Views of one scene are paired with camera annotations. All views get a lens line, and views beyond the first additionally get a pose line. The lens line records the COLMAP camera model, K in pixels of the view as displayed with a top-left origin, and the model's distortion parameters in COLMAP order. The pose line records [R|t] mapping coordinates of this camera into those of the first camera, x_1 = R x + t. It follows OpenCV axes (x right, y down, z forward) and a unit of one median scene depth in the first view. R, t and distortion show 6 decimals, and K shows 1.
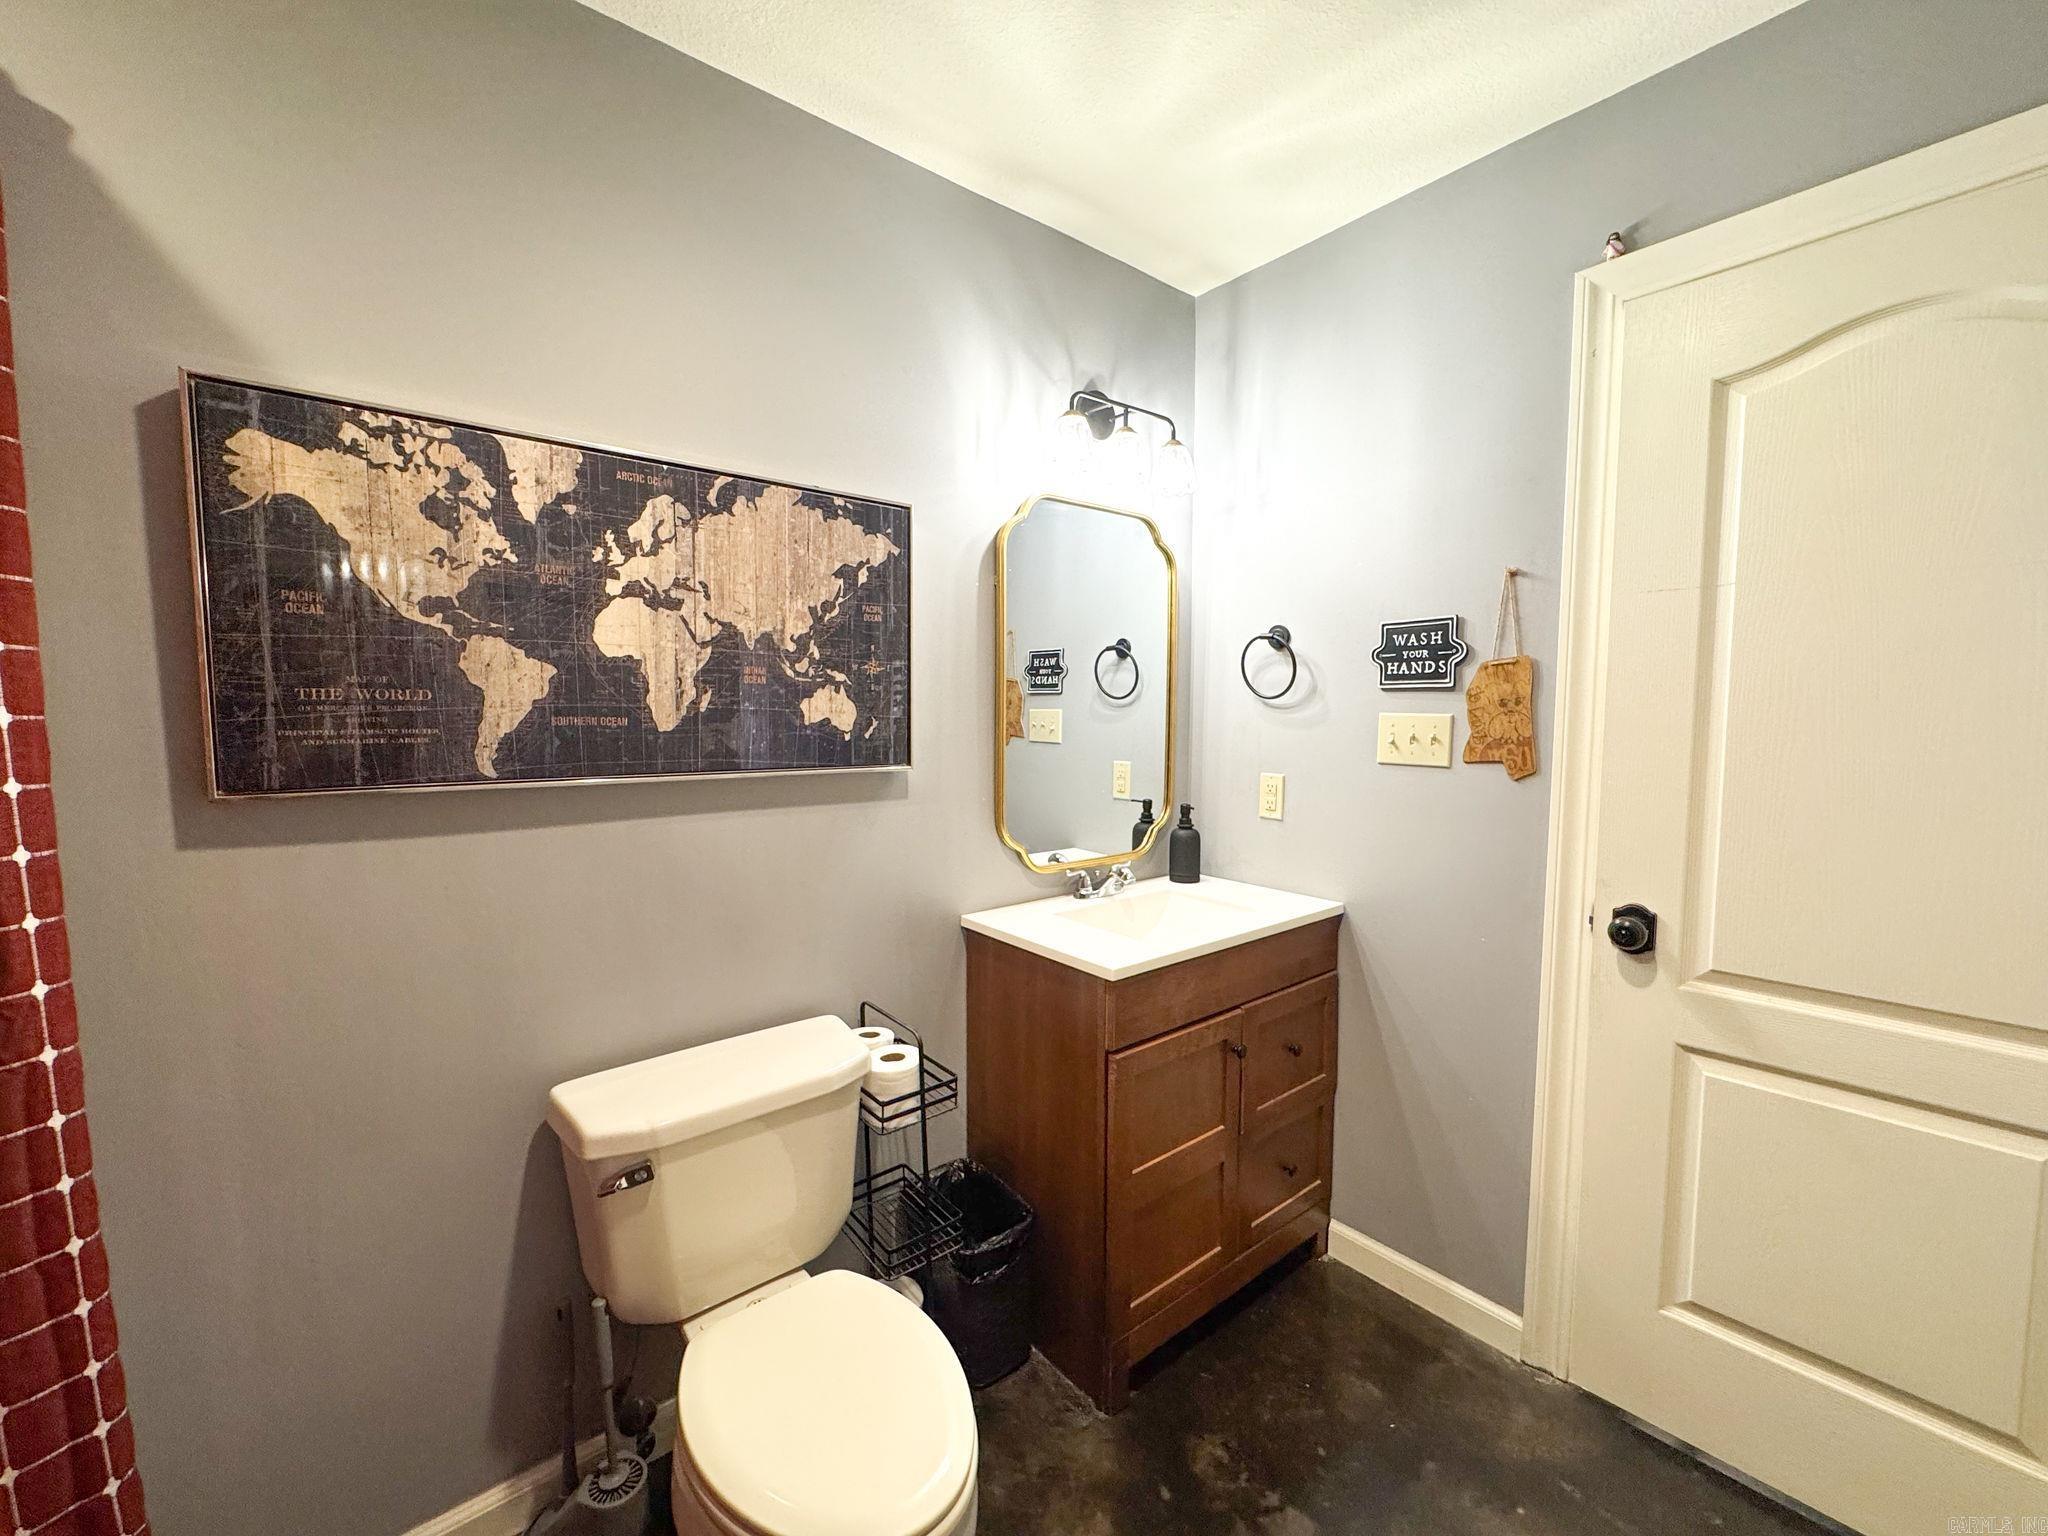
lens RADIAL K [[819.3, 0, 1028.2], [0, 819.3, 765.8], [0, 0, 1]] dist [-0.002984, 0.000546]
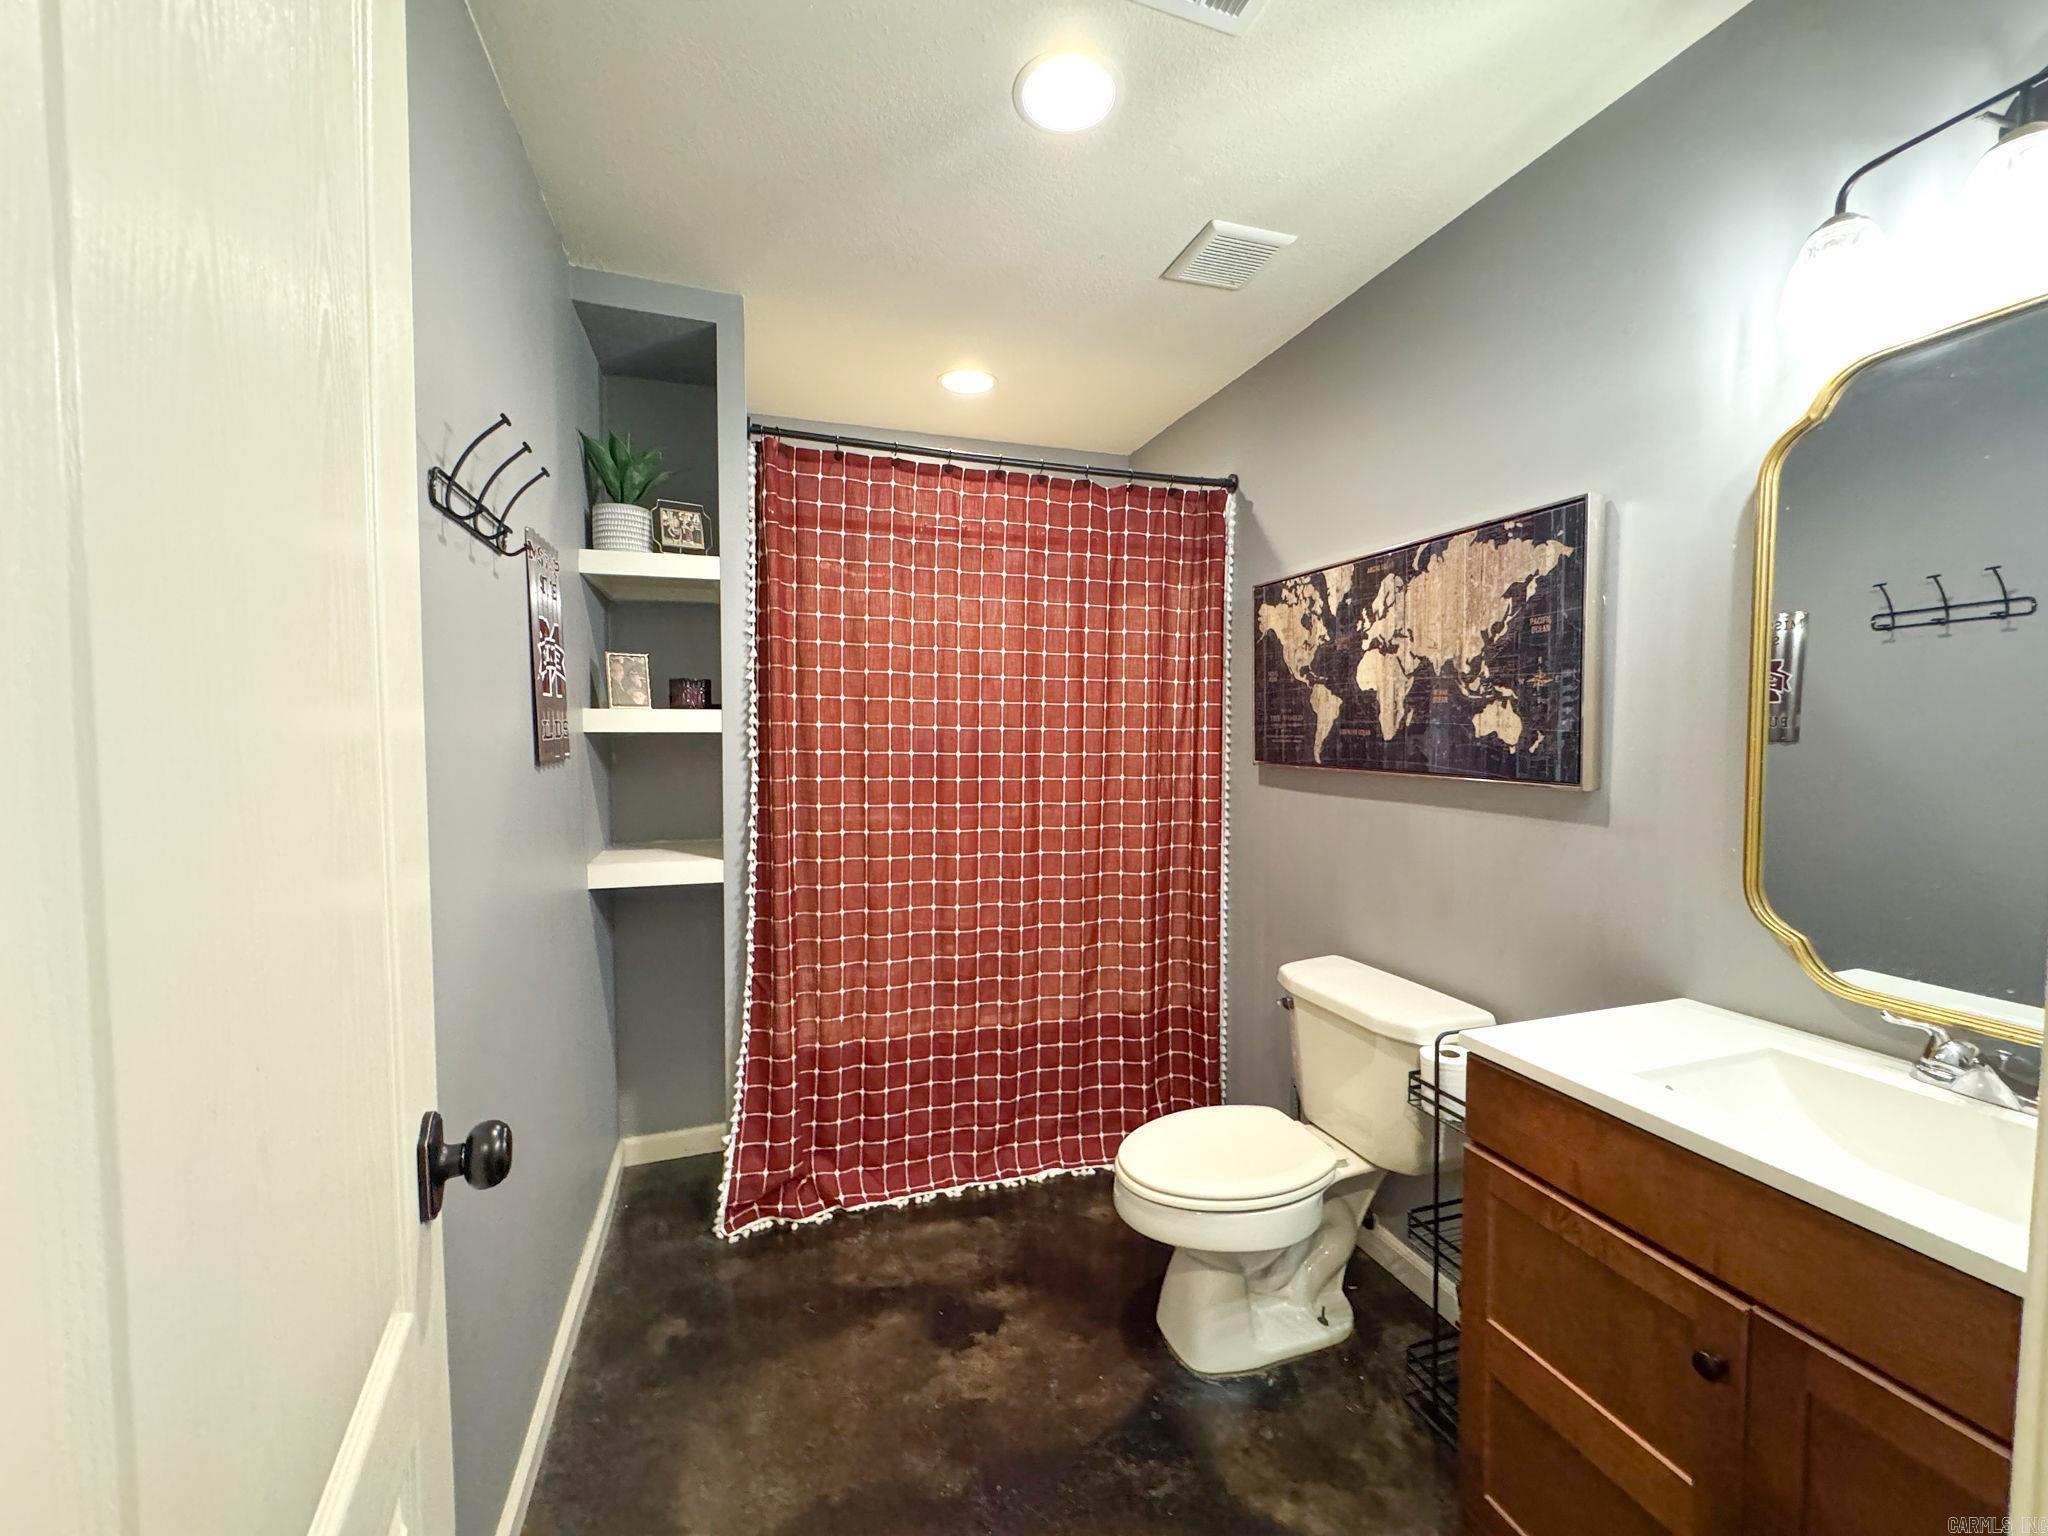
lens RADIAL K [[819.3, 0, 1028.1], [0, 819.3, 771.0], [0, 0, 1]] dist [-0.002984, 0.000546]
pose [[-0.350338, 0.044910, -0.935546, 1.058254], [-0.066464, 0.995140, 0.072660, -0.048494], [0.934262, 0.087635, -0.345651, 0.881687]]
